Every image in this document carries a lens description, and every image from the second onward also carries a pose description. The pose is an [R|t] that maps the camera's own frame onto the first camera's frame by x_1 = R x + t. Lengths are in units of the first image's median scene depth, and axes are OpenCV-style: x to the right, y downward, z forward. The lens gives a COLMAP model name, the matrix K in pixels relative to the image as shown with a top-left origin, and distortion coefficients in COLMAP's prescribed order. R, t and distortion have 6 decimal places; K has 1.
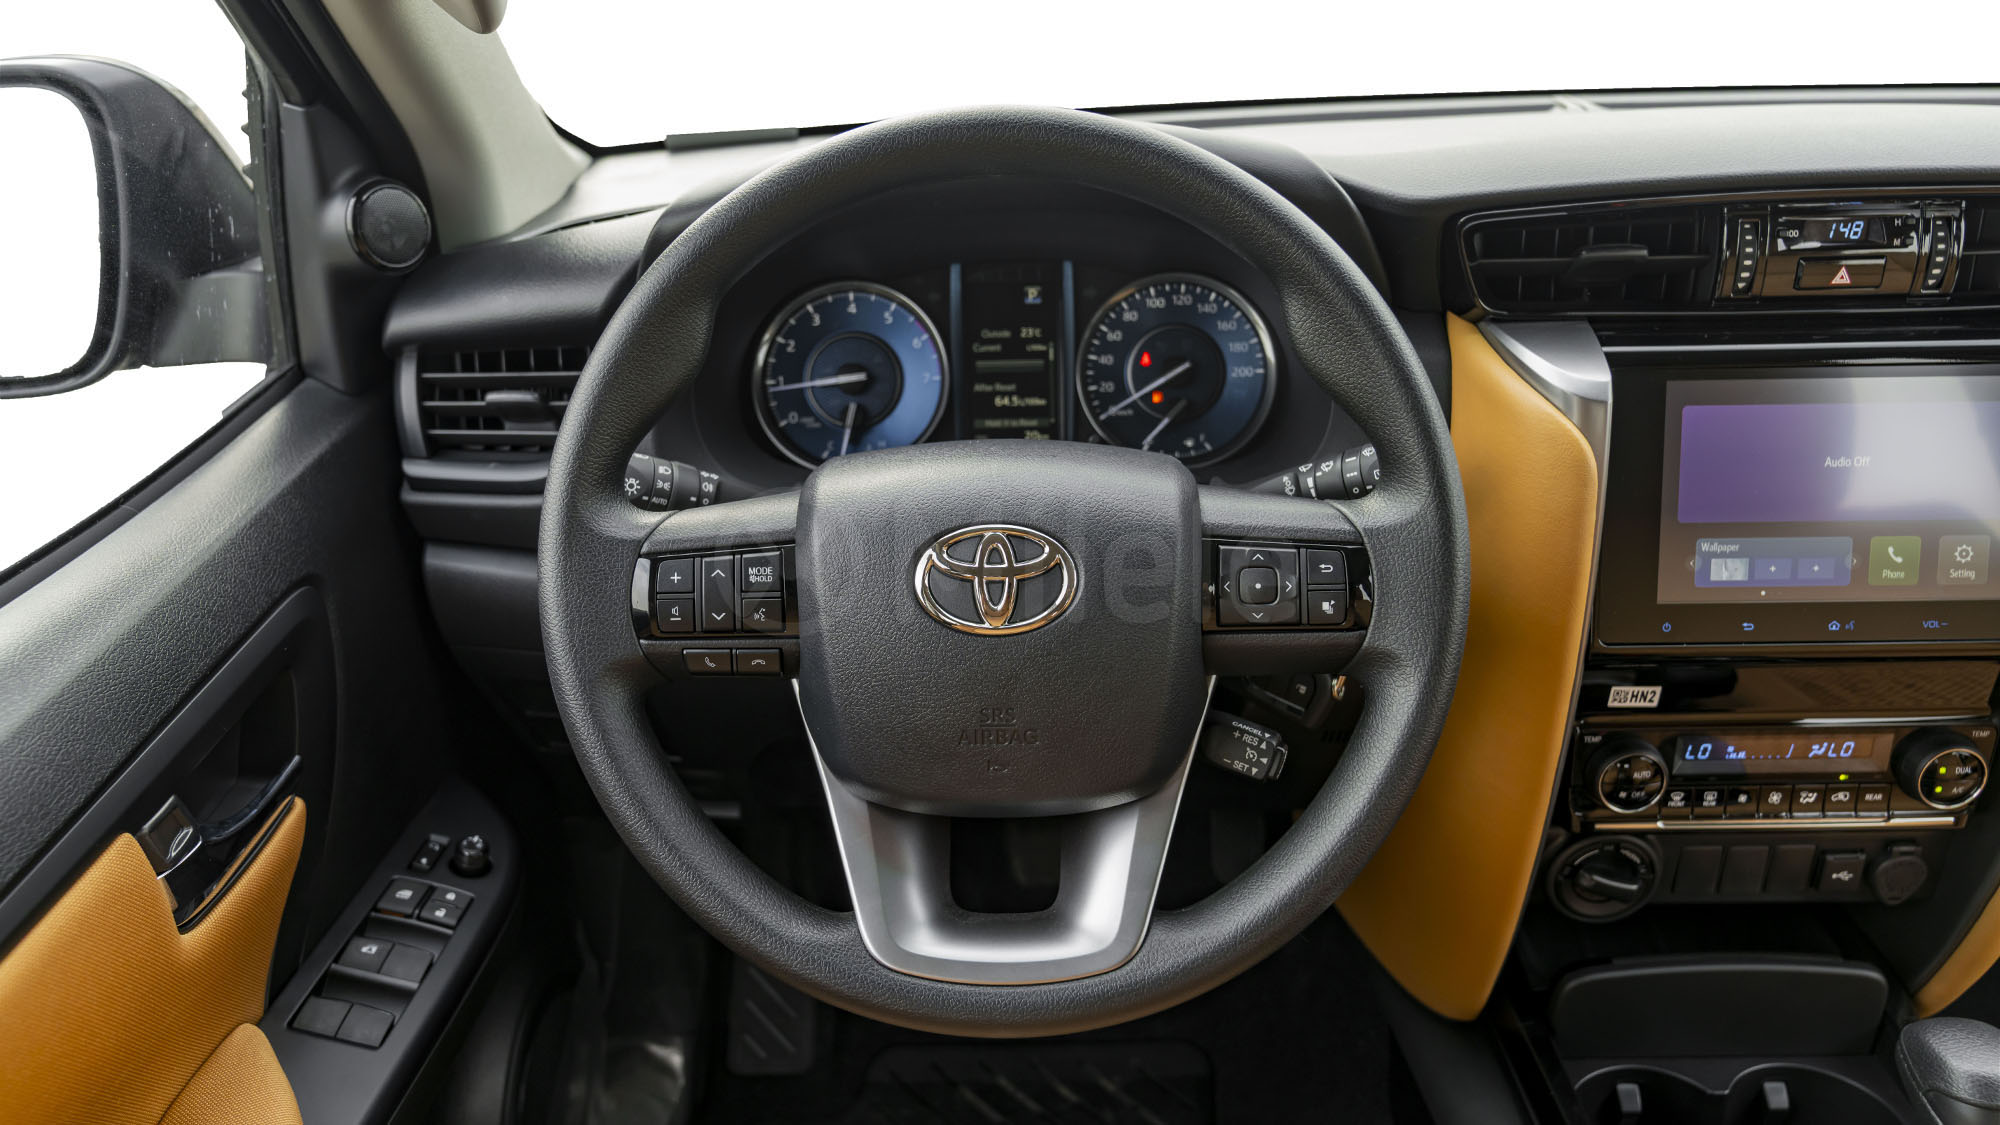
lens RADIAL K [[1474.4, 0, 1000.0], [0, 1474.4, 562.5], [0, 0, 1]] dist [-0.019943, 0.000853]
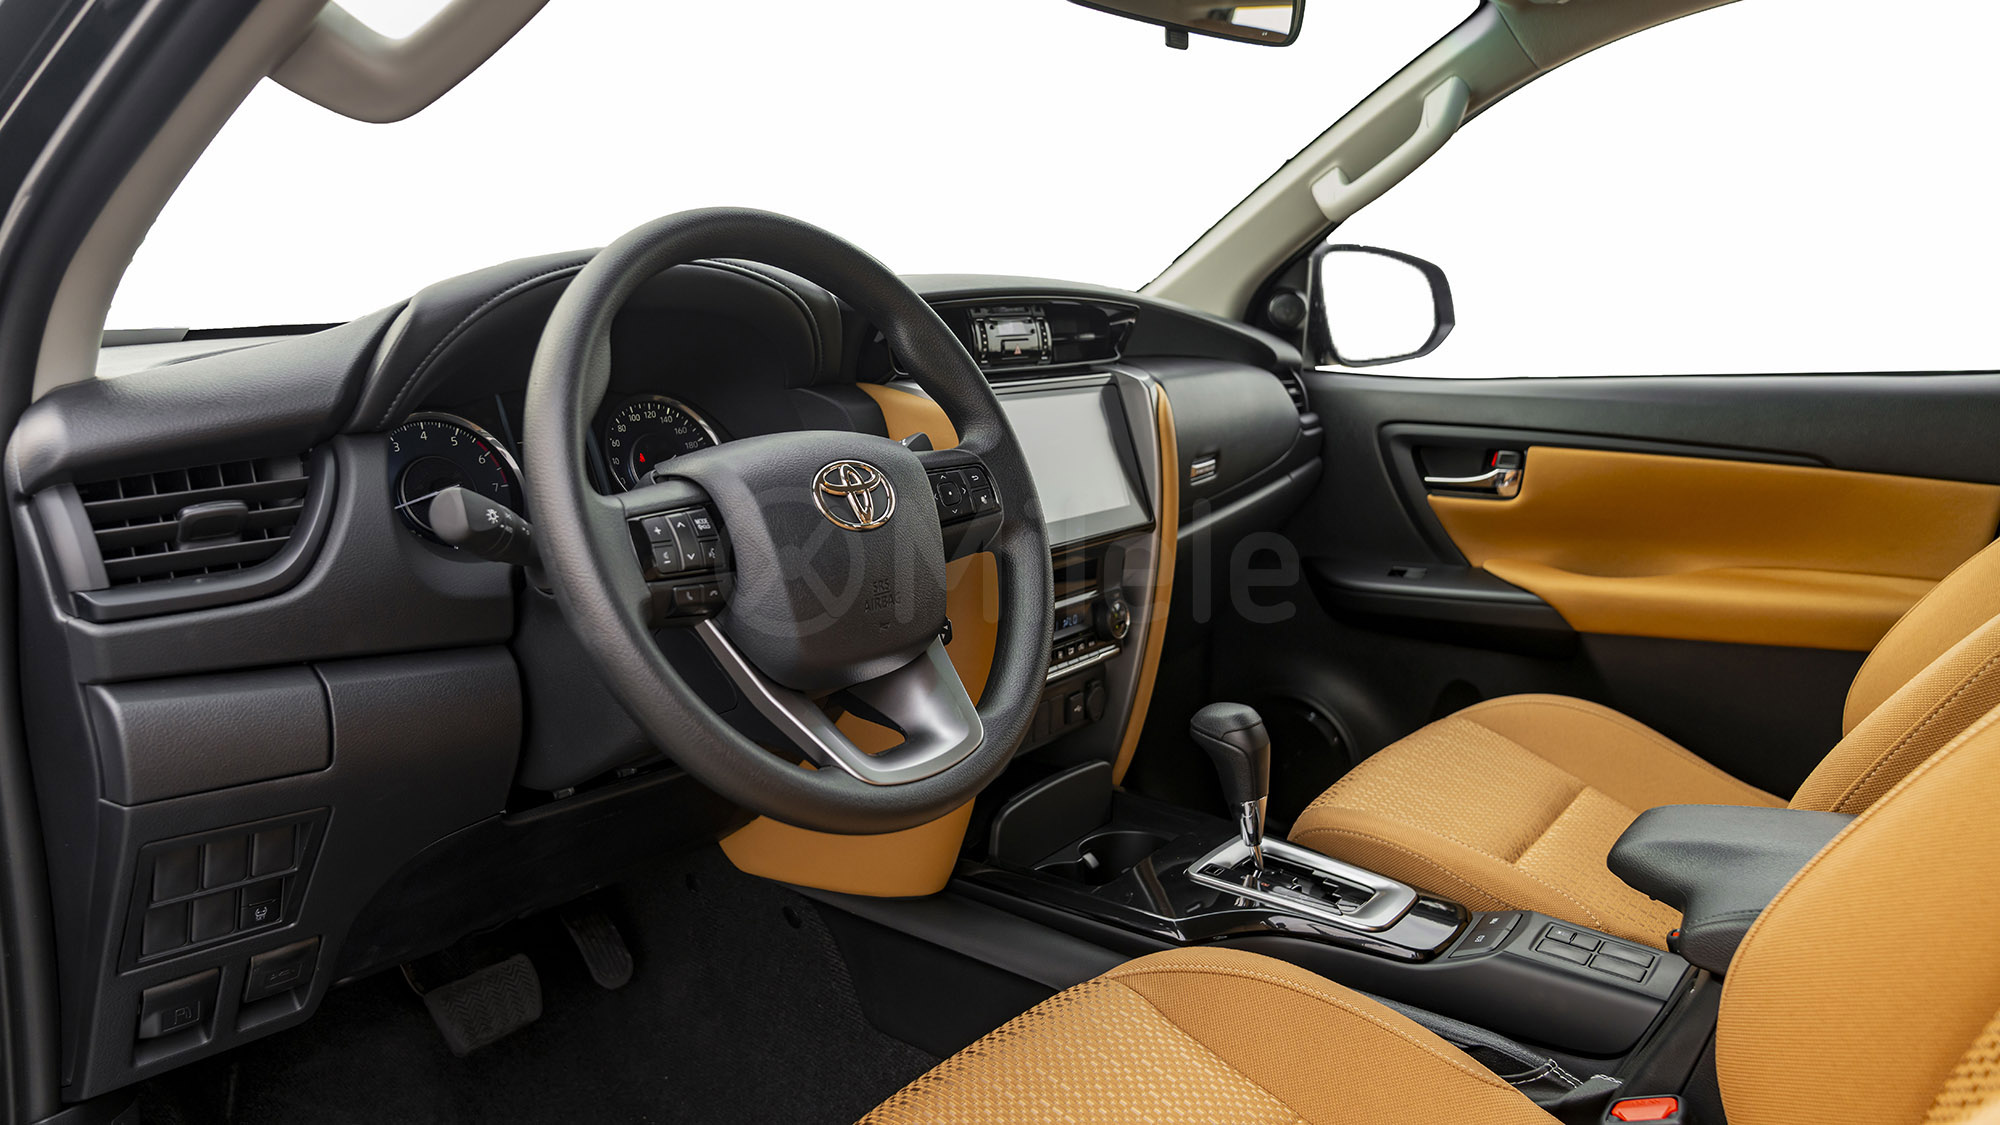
lens RADIAL K [[1382.3, 0, 1000.0], [0, 1382.3, 562.5], [0, 0, 1]] dist [-0.007981, -0.002253]
pose [[0.585521, -0.130091, 0.800151, -0.799899], [0.343142, 0.934026, -0.099241, 0.203139], [-0.734451, 0.332673, 0.591532, 0.077845]]
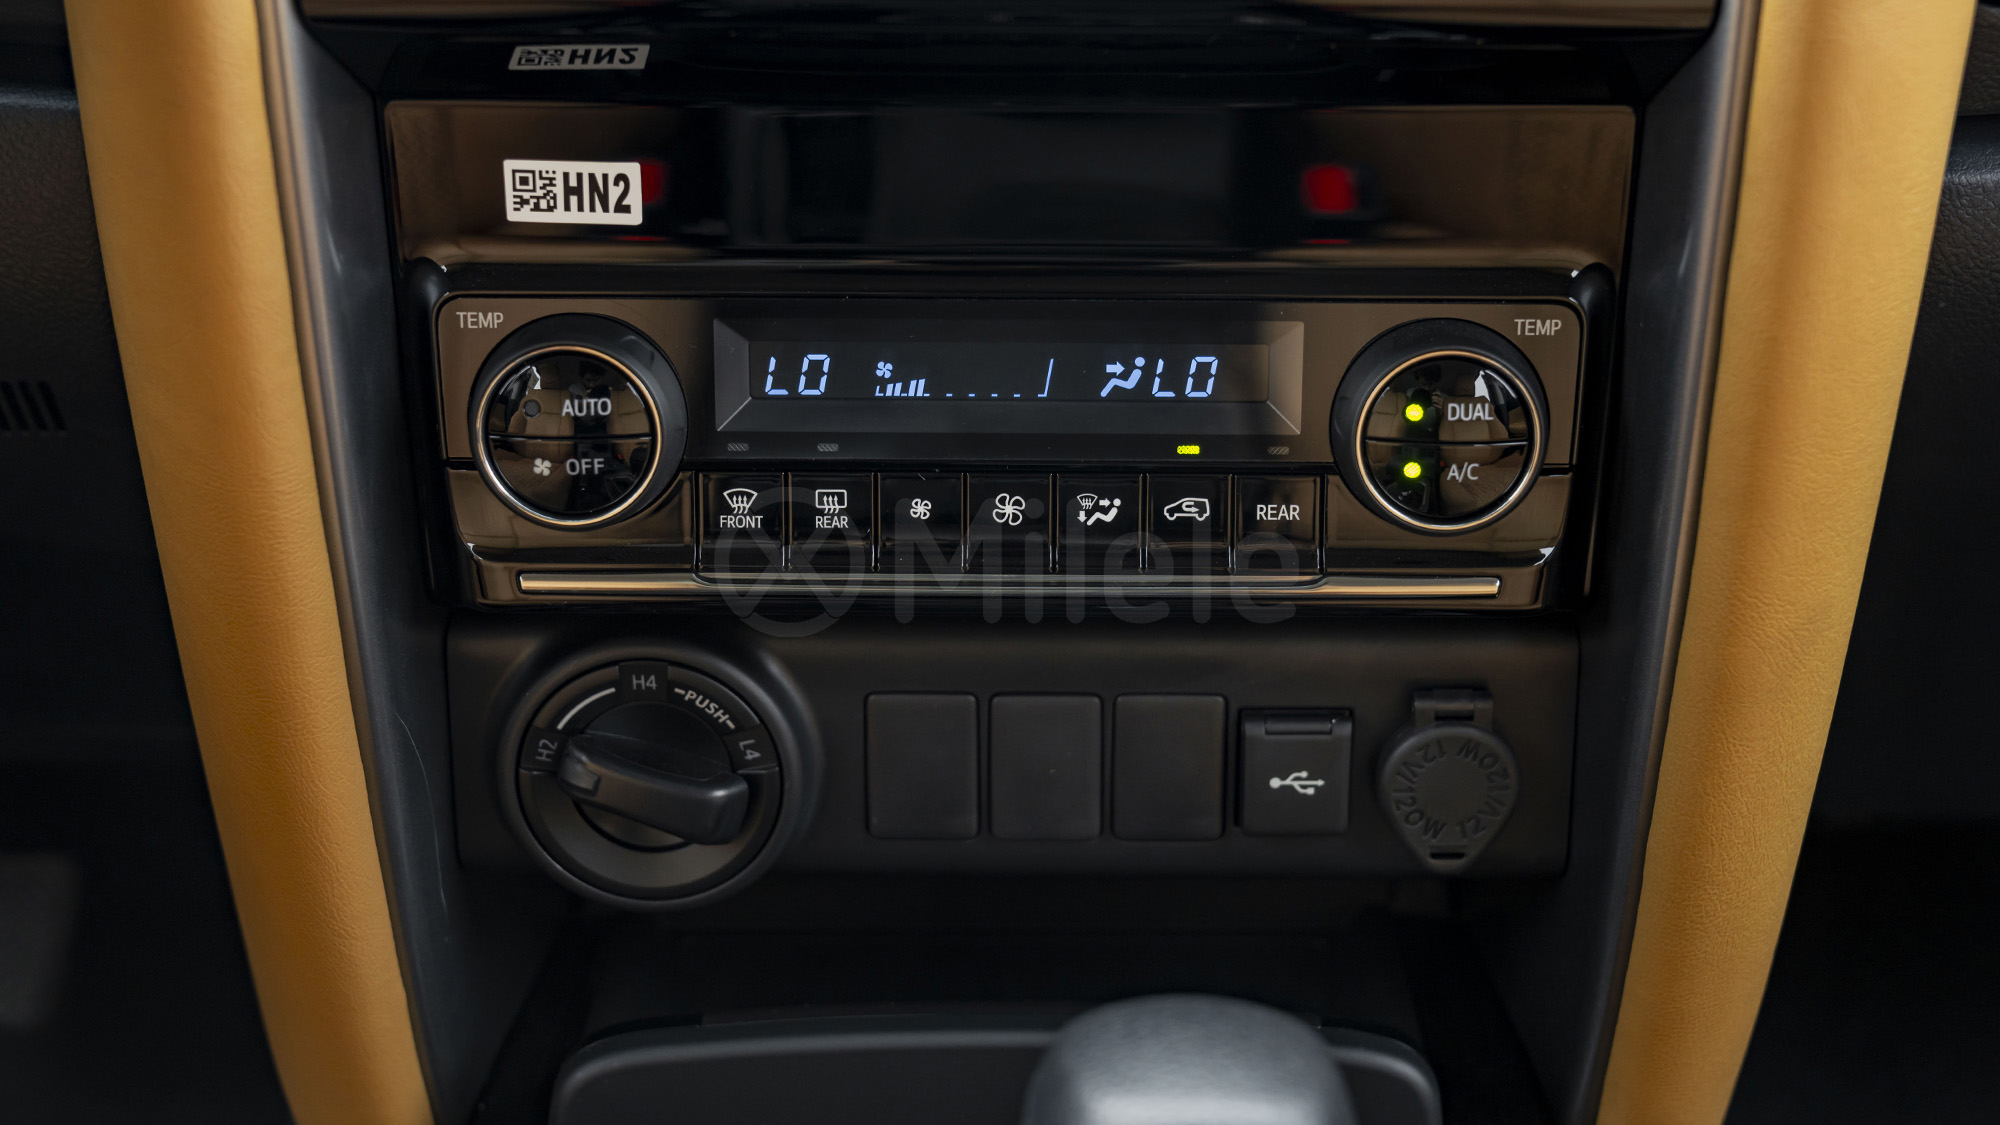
lens RADIAL K [[2666.3, 0, 1001.9], [0, 2666.3, 466.1], [0, 0, 1]] dist [0.015213, -0.010401]
pose [[0.999412, 0.026126, 0.022188, 0.524164], [-0.023310, 0.992638, -0.118851, 0.233910], [-0.025130, 0.118264, 0.992664, 0.351075]]
